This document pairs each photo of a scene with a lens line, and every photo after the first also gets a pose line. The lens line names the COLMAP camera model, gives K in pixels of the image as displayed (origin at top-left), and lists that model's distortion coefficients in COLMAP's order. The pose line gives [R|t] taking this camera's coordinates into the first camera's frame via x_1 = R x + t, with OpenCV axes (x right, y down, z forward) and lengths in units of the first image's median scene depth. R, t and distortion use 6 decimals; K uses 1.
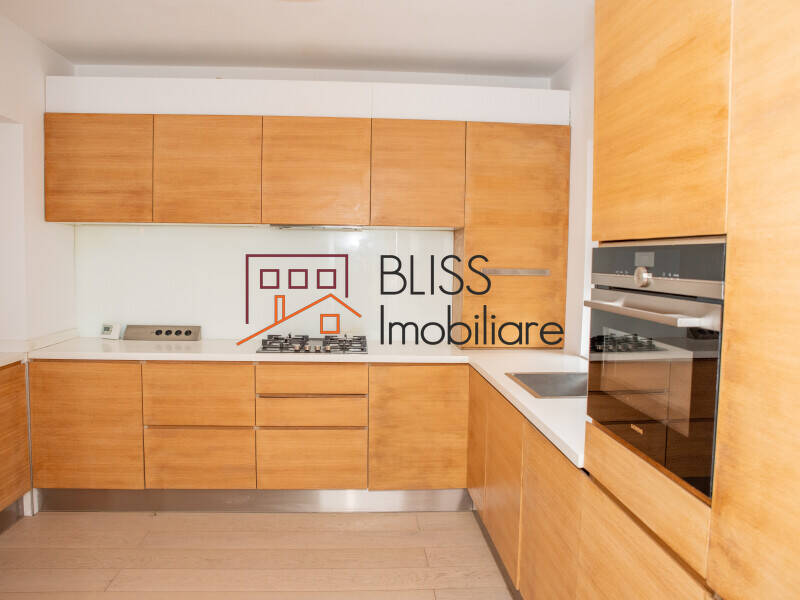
lens RADIAL K [[631.0, 0, 399.1], [0, 631.0, 303.6], [0, 0, 1]] dist [-0.053475, 0.016401]
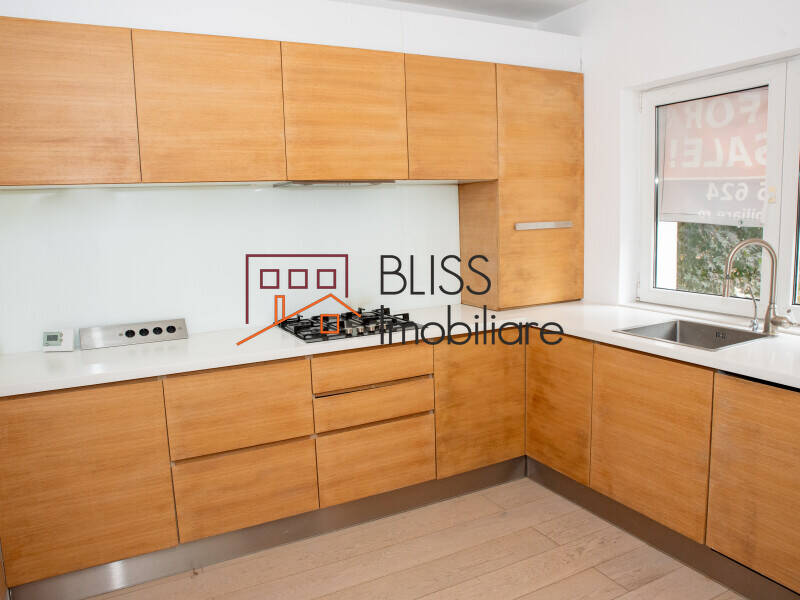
lens RADIAL K [[631.0, 0, 400.7], [0, 631.0, 295.0], [0, 0, 1]] dist [-0.053475, 0.016401]
pose [[0.904206, -0.099202, 0.415416, -0.435743], [0.073090, 0.994244, 0.078337, -0.036587], [-0.420796, -0.040470, 0.906252, 0.222761]]
